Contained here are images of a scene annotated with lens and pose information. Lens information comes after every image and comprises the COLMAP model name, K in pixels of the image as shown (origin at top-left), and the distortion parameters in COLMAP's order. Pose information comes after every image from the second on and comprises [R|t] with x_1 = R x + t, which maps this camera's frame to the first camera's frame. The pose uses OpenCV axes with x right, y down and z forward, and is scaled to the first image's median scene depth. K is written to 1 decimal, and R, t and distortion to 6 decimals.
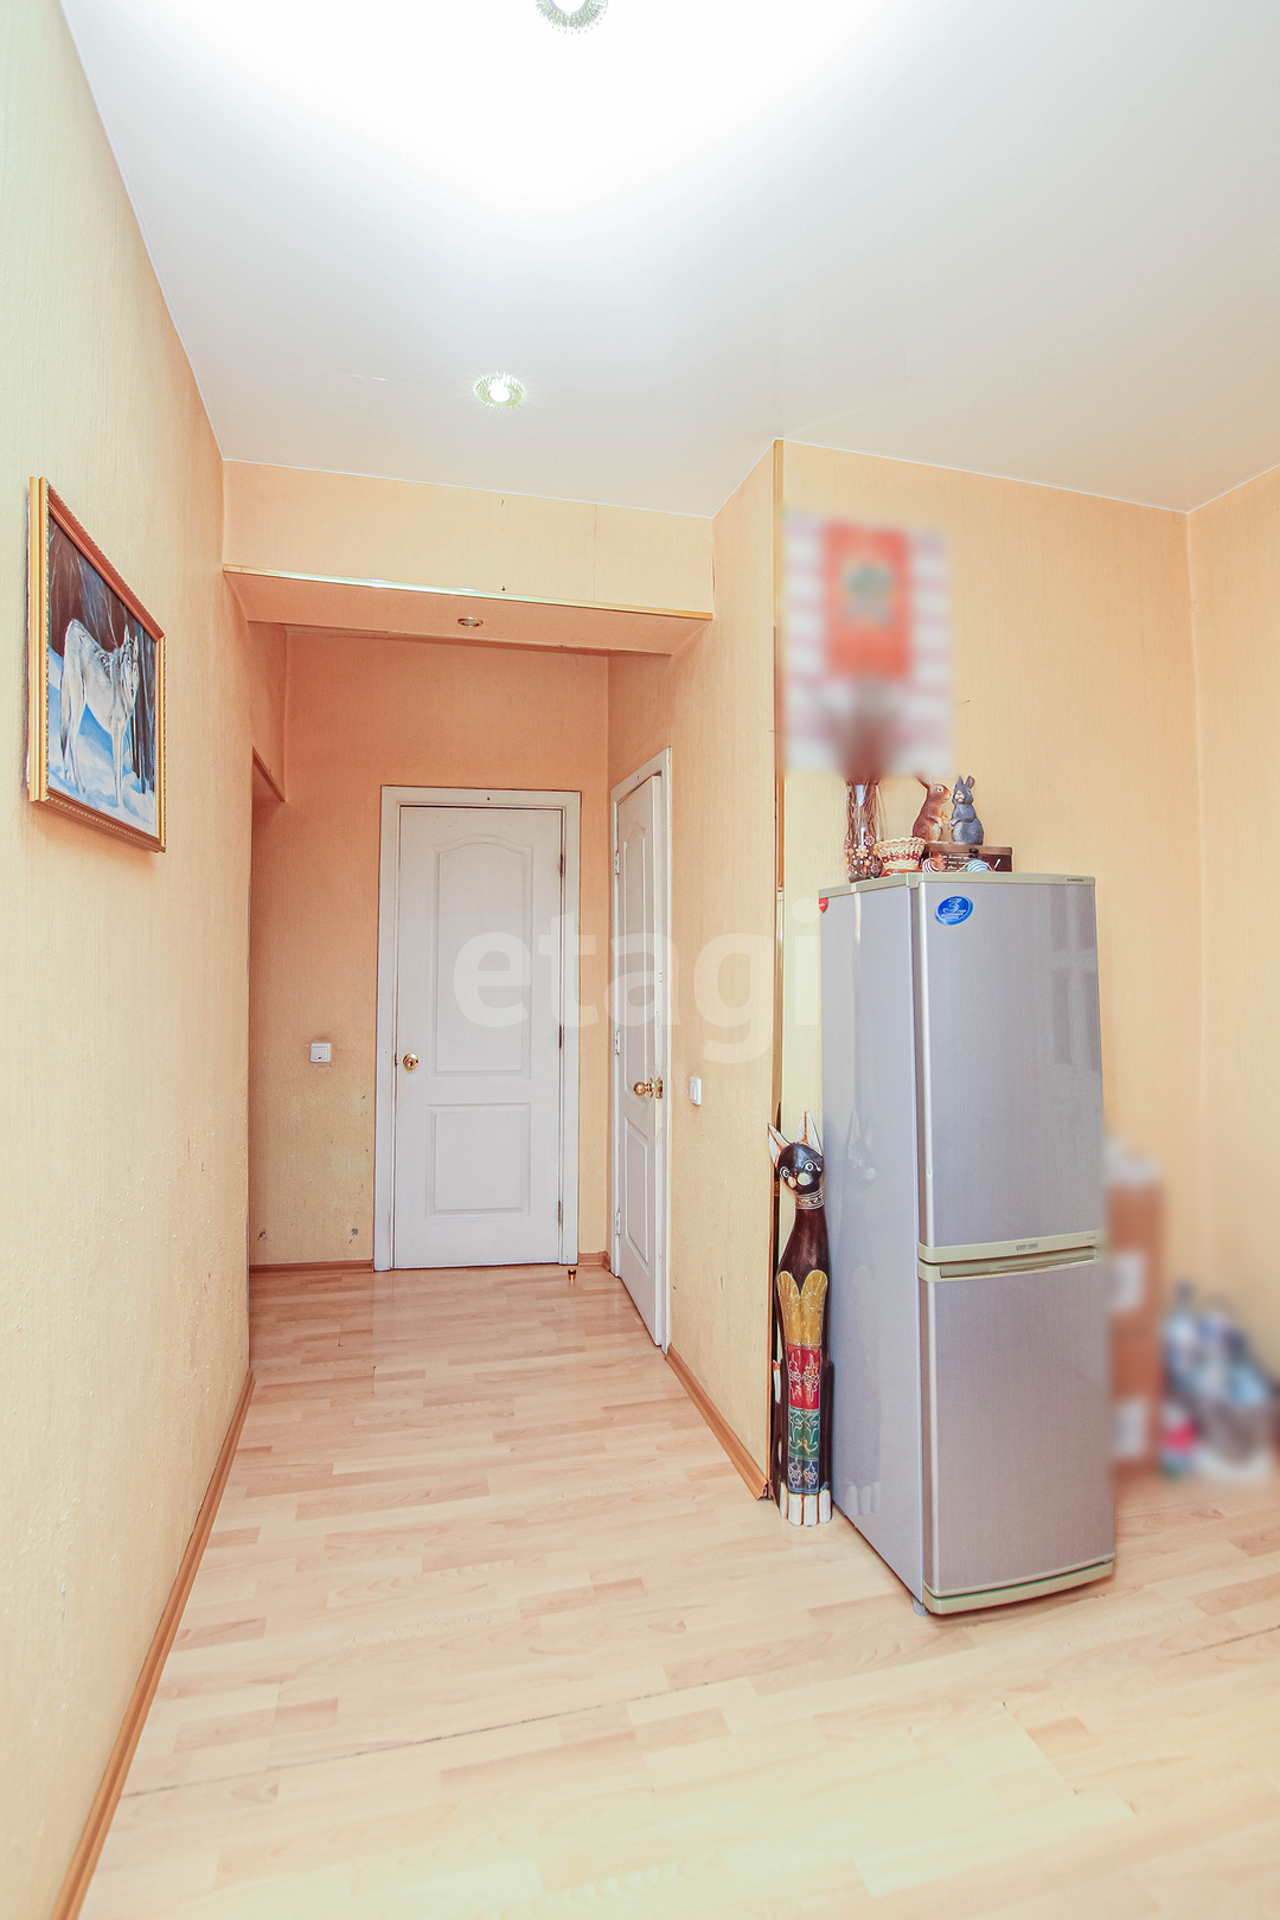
lens RADIAL K [[875.9, 0, 612.7], [0, 875.9, 963.7], [0, 0, 1]] dist [-0.030809, 0.000356]
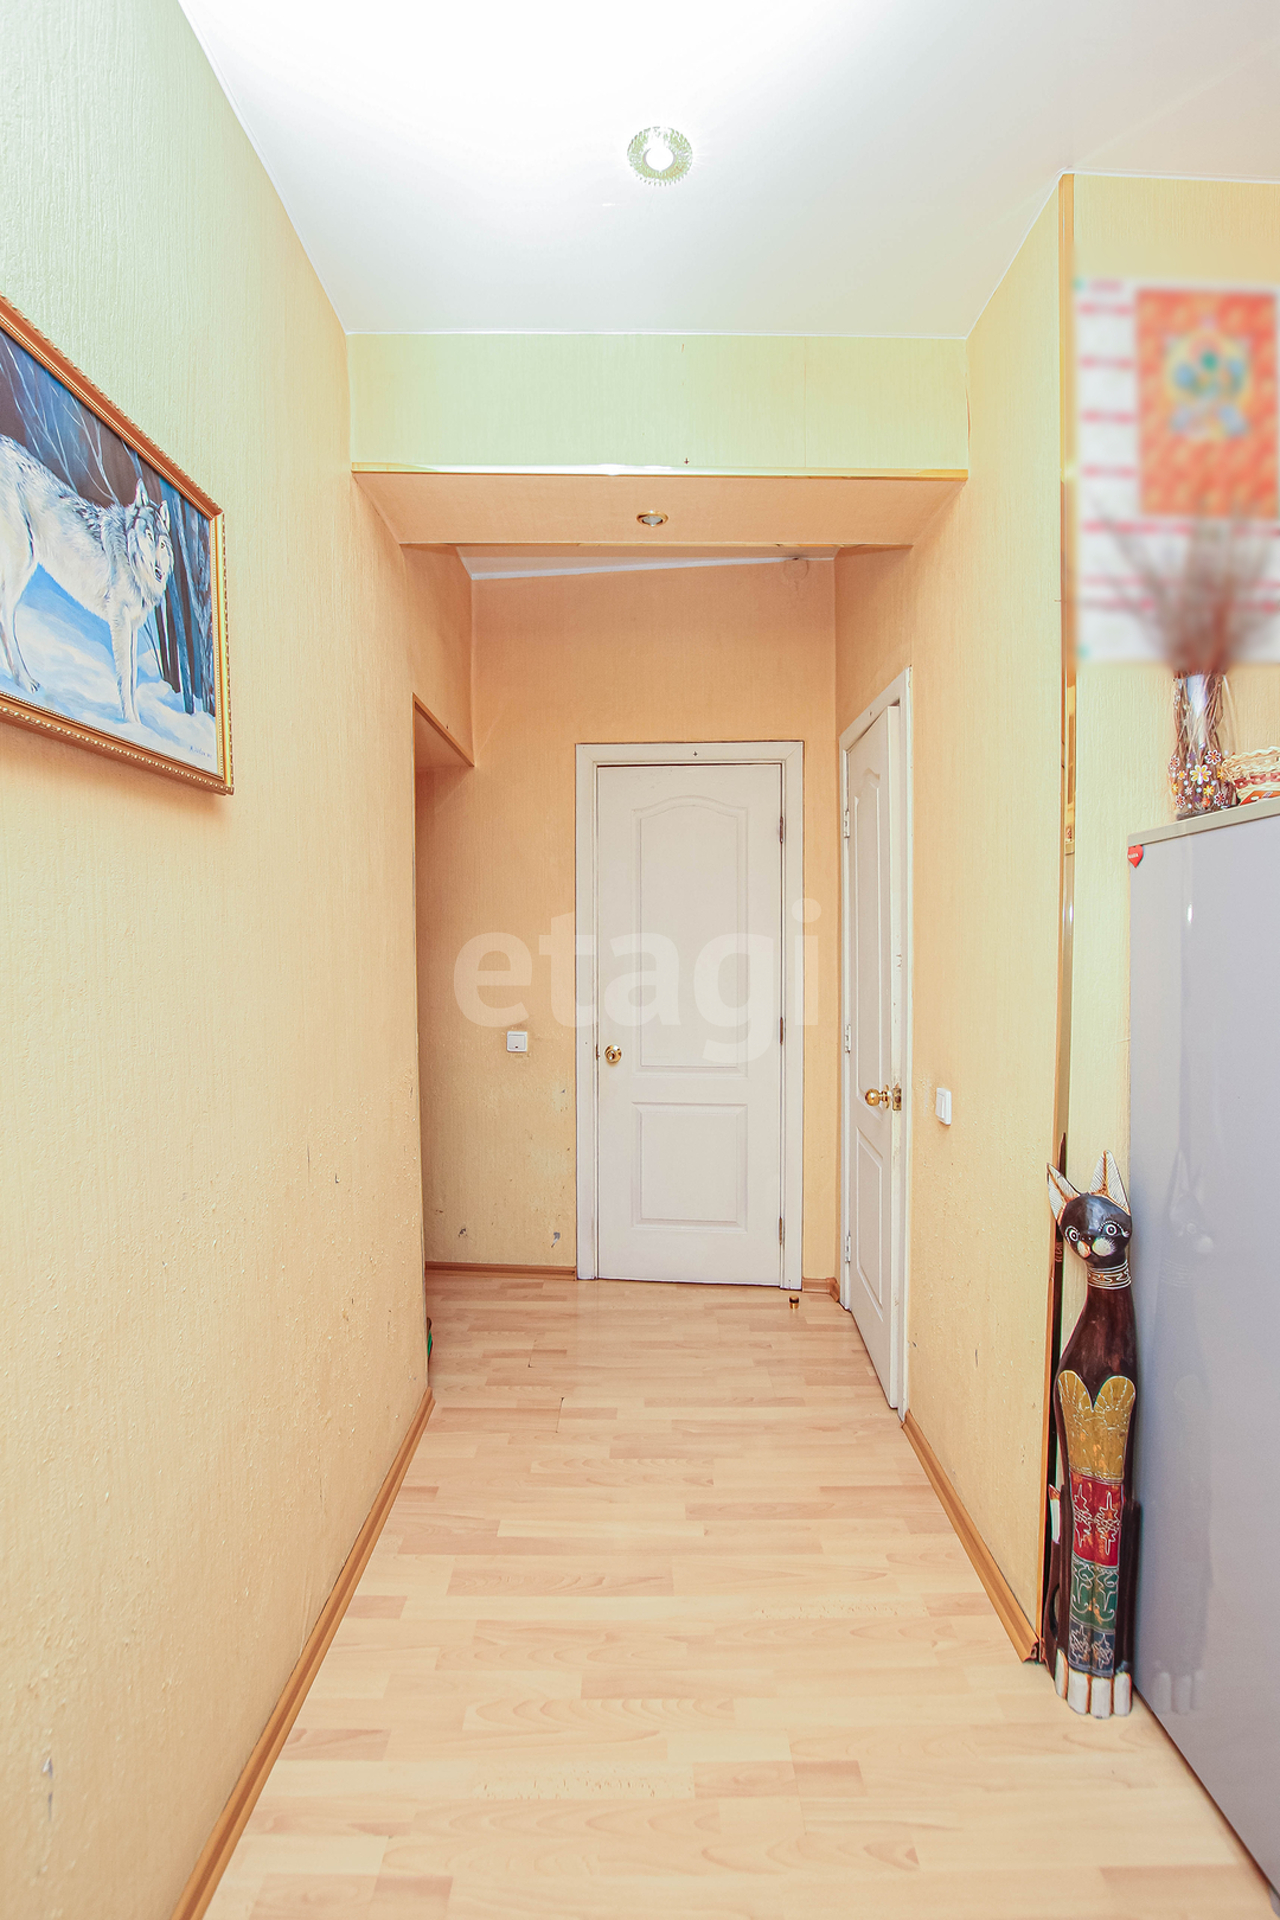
lens RADIAL K [[889.5, 0, 650.6], [0, 889.5, 952.6], [0, 0, 1]] dist [-0.034432, 0.003519]
pose [[0.974292, 0.003763, -0.225259, 0.021860], [-0.002808, 0.999986, 0.004560, 0.006695], [0.225273, -0.003811, 0.974288, 0.215010]]
